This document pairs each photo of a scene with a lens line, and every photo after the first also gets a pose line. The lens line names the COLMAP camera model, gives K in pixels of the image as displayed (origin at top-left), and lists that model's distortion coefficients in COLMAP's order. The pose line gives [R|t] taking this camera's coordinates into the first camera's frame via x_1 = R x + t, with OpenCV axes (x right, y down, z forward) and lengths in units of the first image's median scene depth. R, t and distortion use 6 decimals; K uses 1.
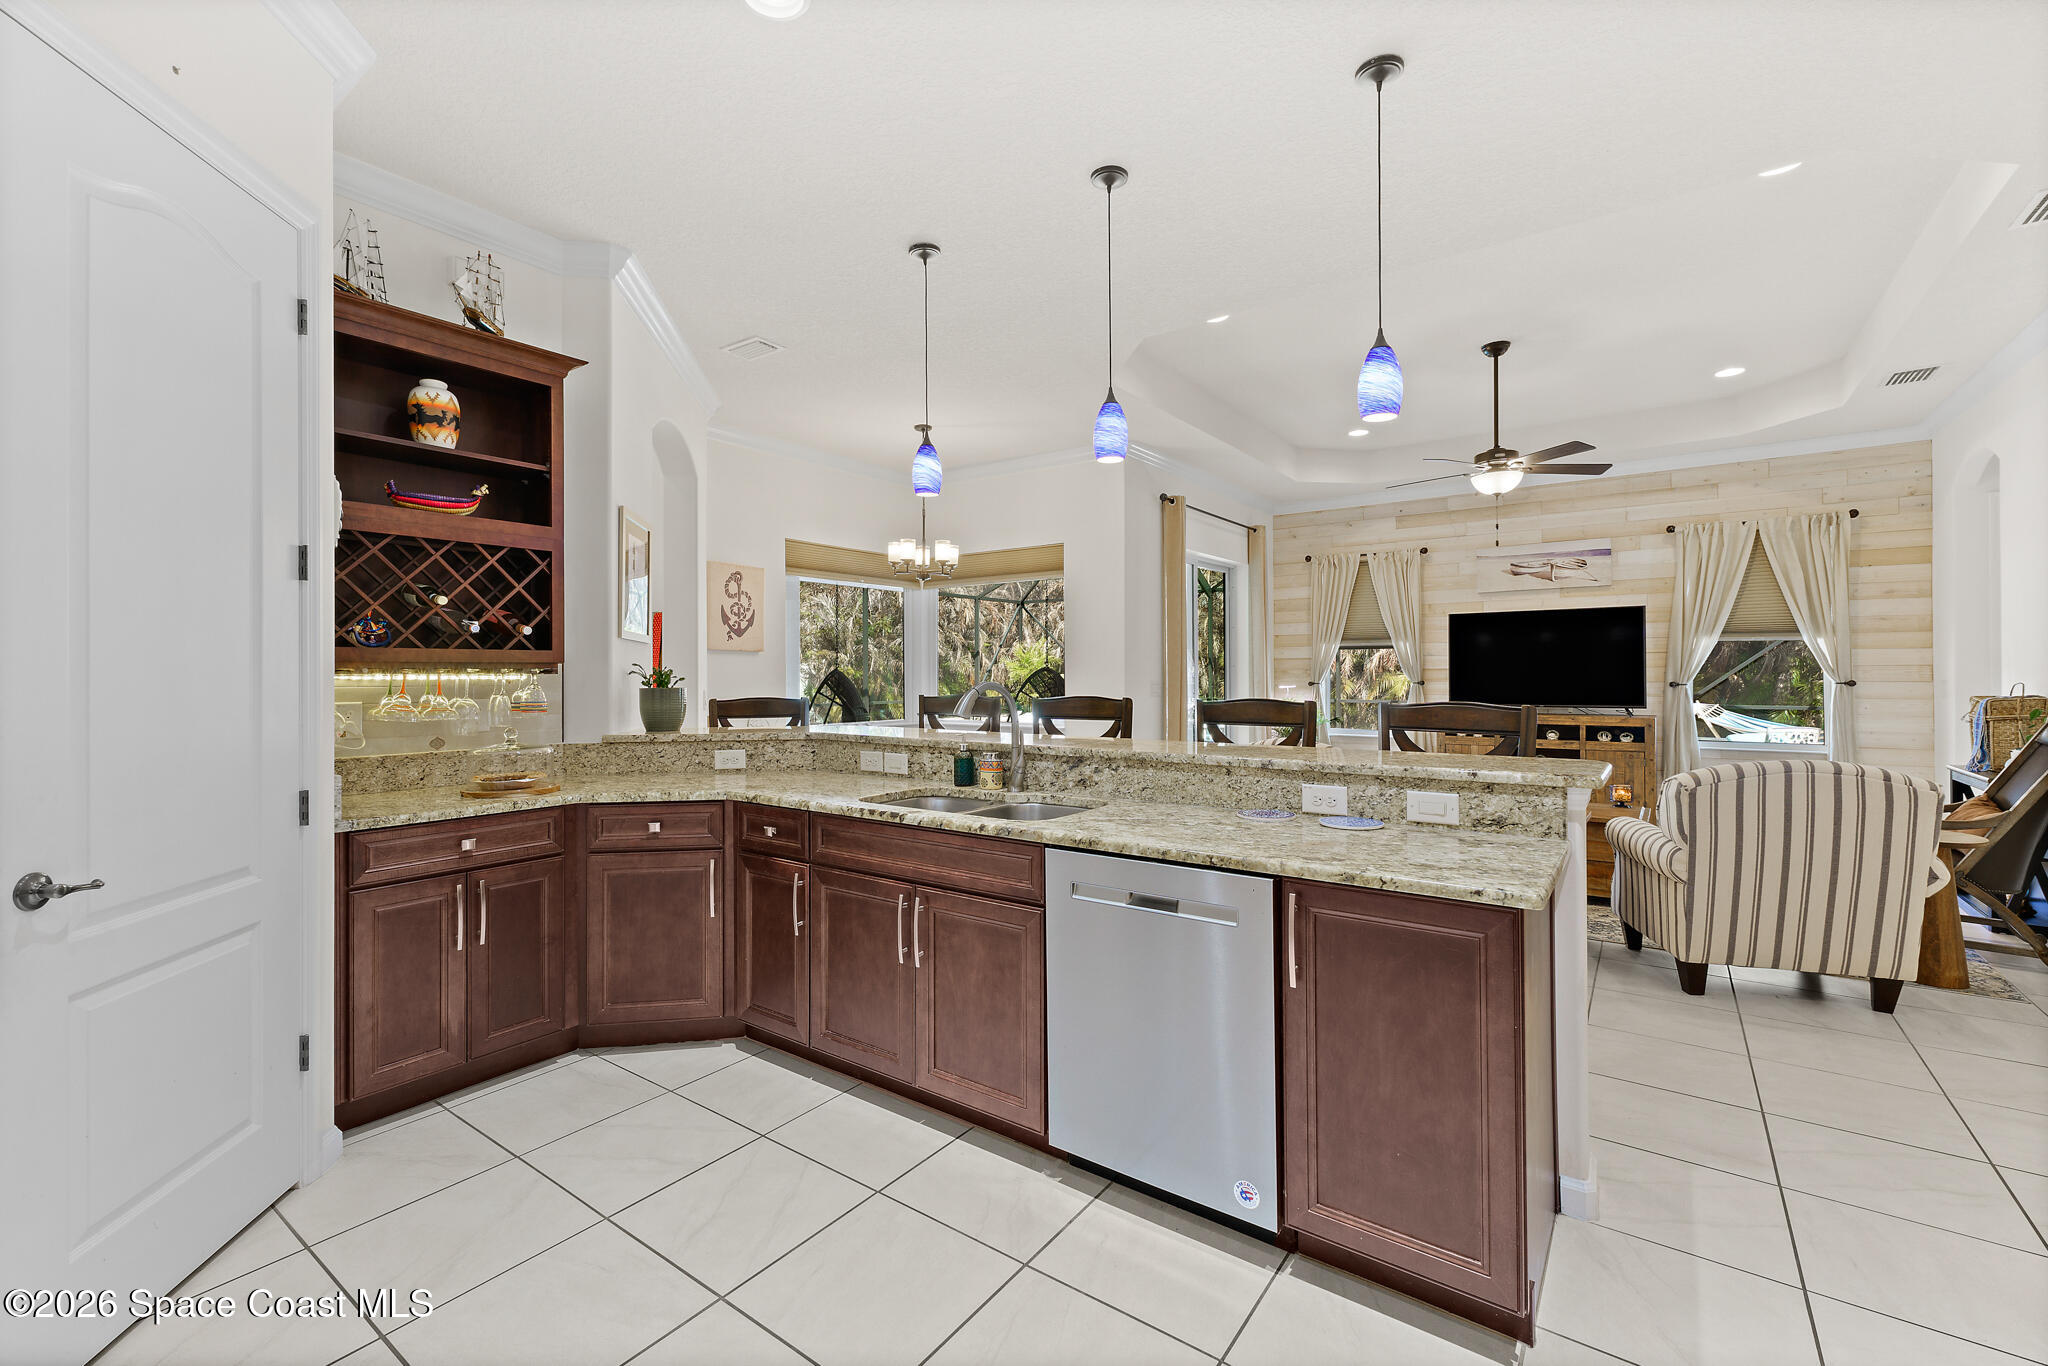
lens RADIAL K [[869.8, 0, 1007.8], [0, 869.8, 676.6], [0, 0, 1]] dist [0.005562, 0.000332]
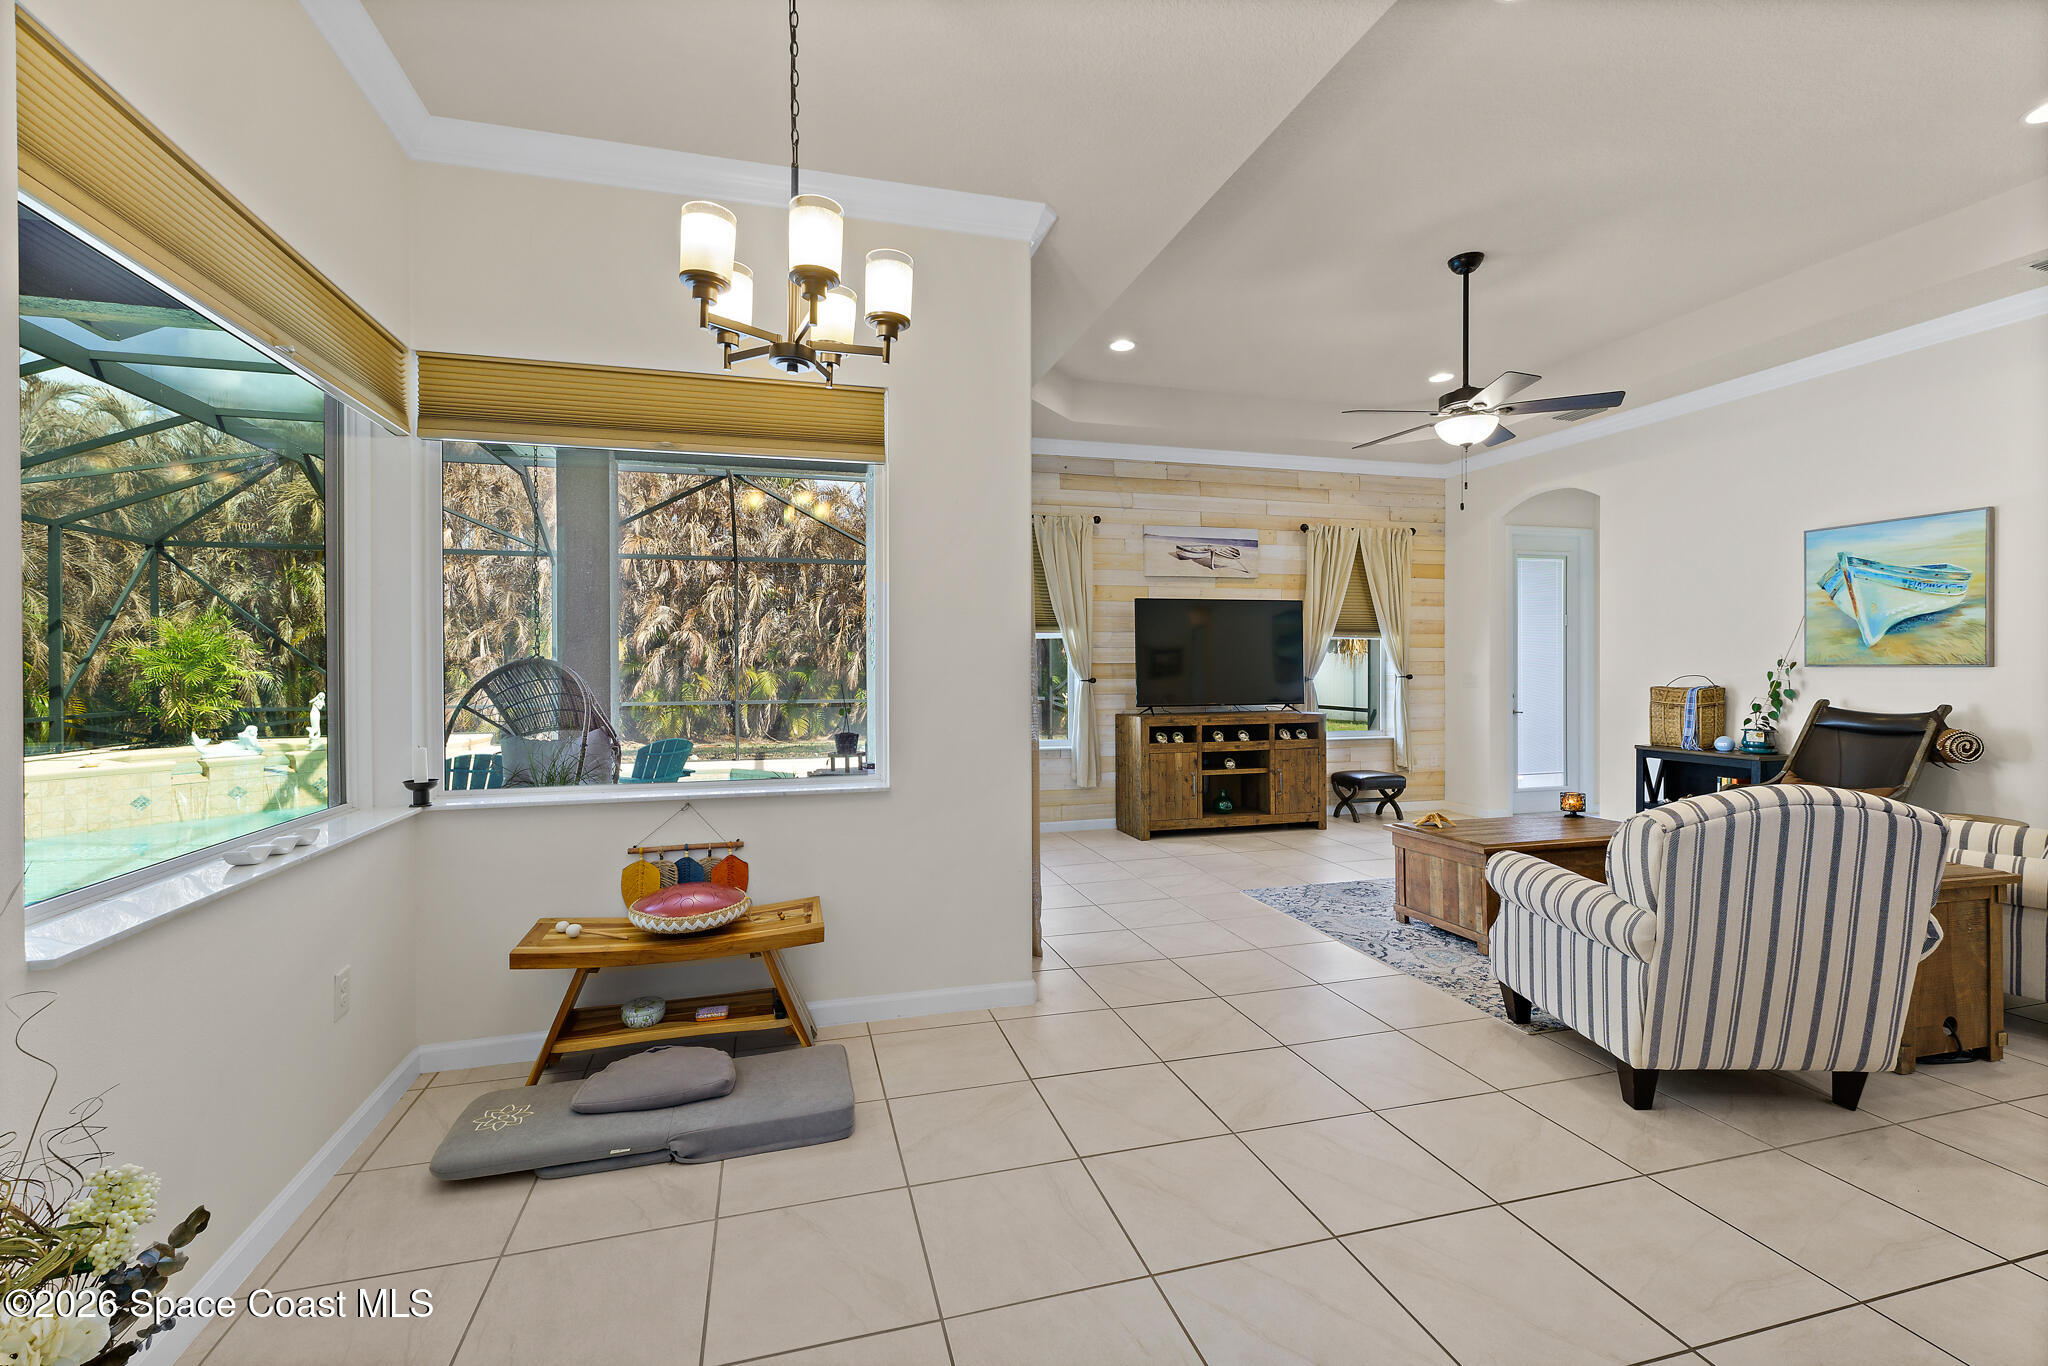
lens RADIAL K [[869.8, 0, 1014.8], [0, 869.8, 671.8], [0, 0, 1]] dist [0.005562, 0.000332]
pose [[0.612827, -0.003789, 0.790208, -0.280237], [0.004667, 0.999988, 0.001176, -0.002700], [-0.790204, 0.002967, 0.612837, 0.710335]]
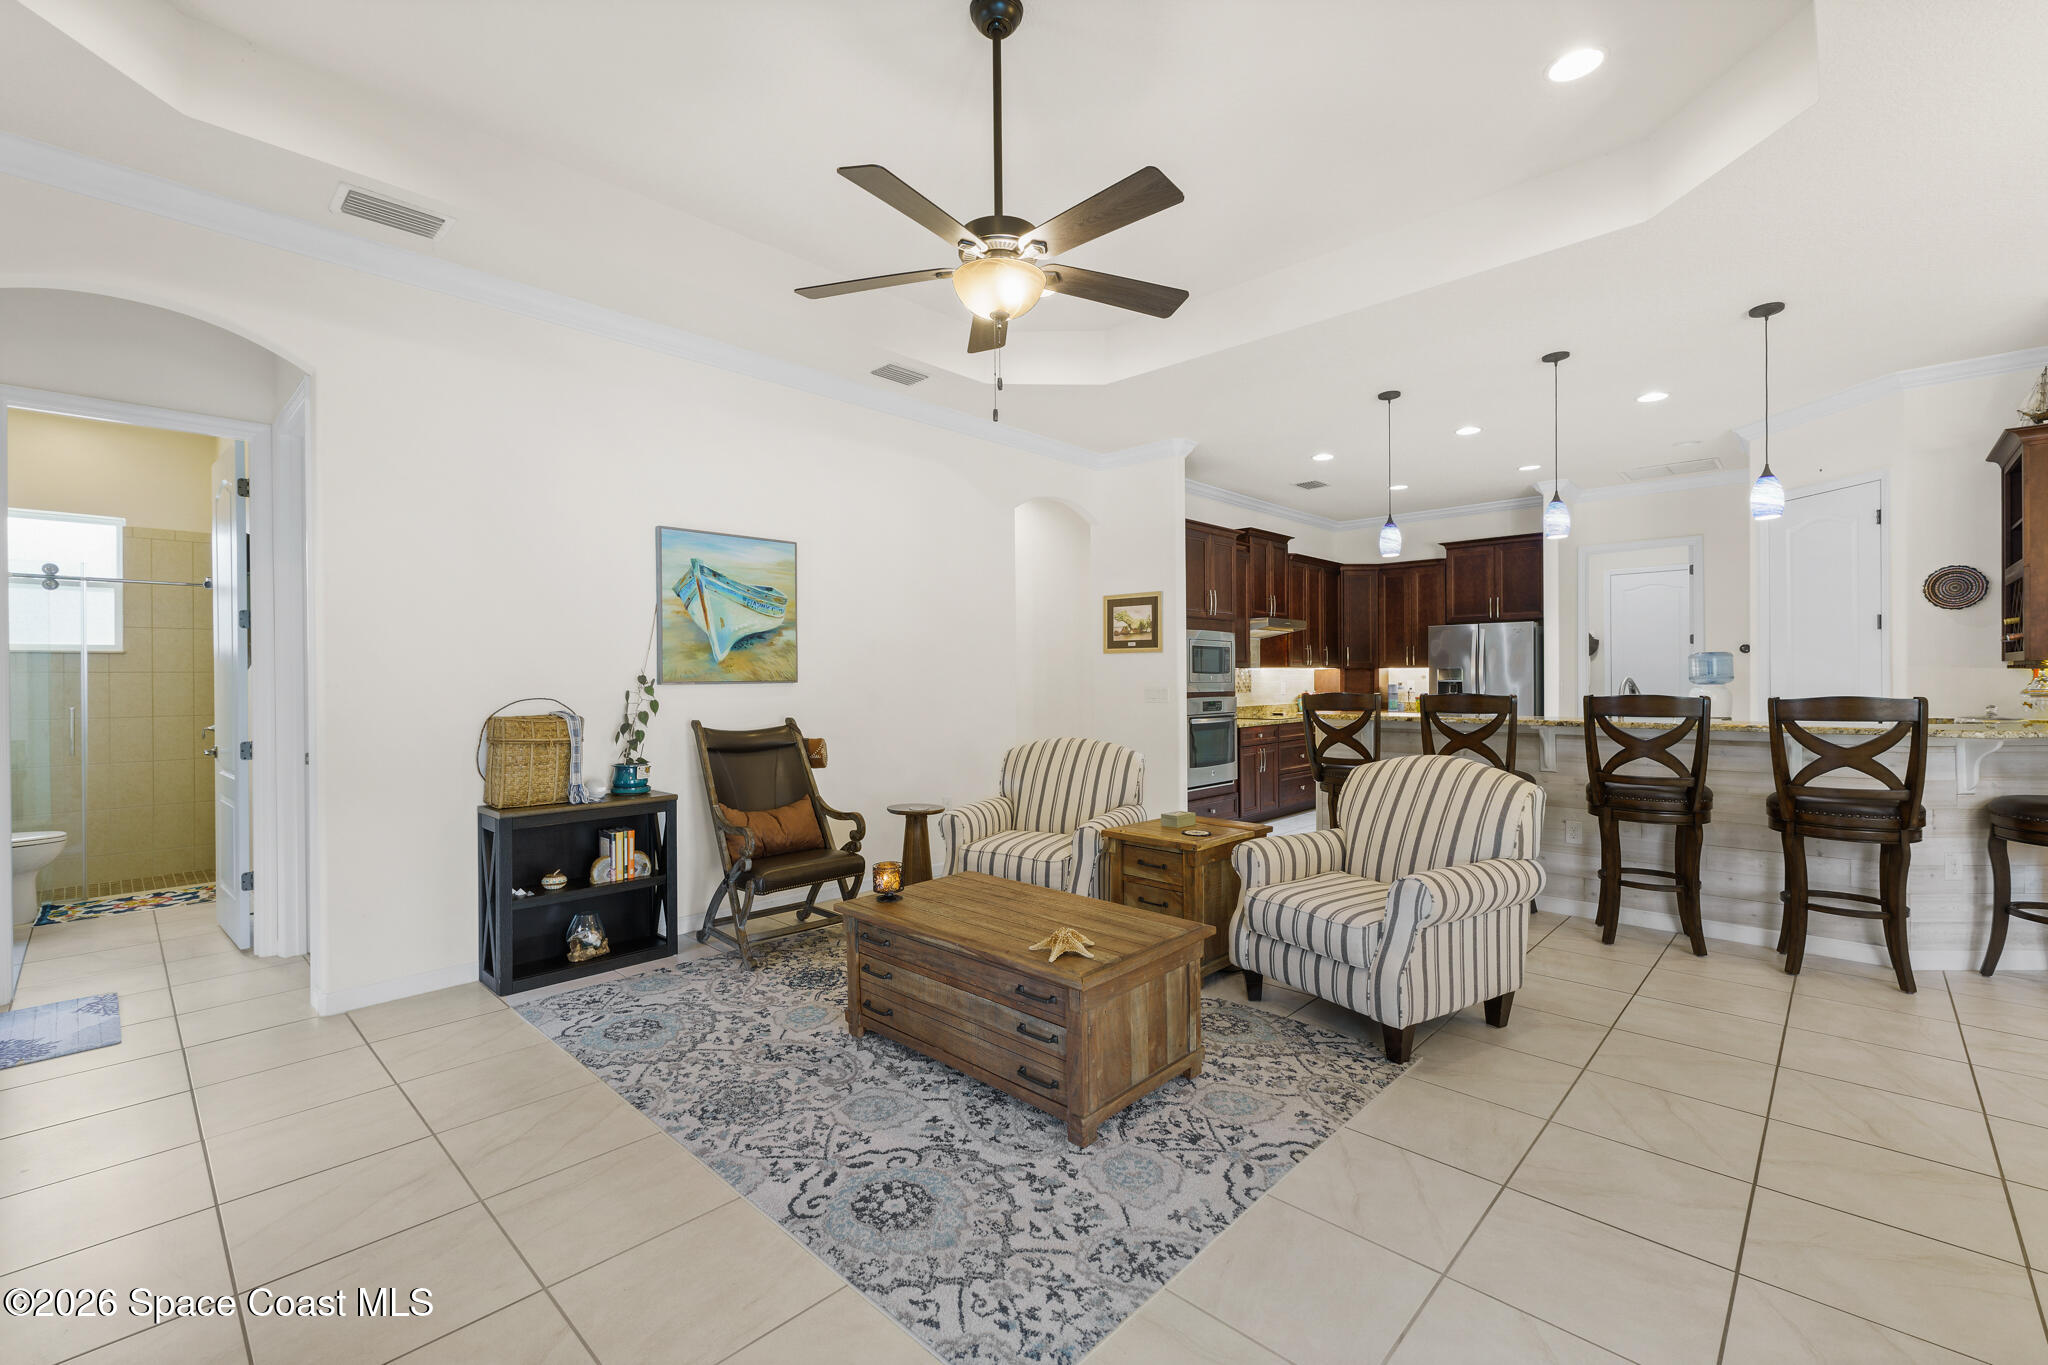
lens RADIAL K [[869.8, 0, 1019.7], [0, 869.8, 677.0], [0, 0, 1]] dist [0.005562, 0.000332]
pose [[-0.992549, 0.011963, 0.121255, 0.419985], [0.012634, 0.999909, 0.004770, -0.008289], [-0.121187, 0.006266, -0.992610, 1.261382]]
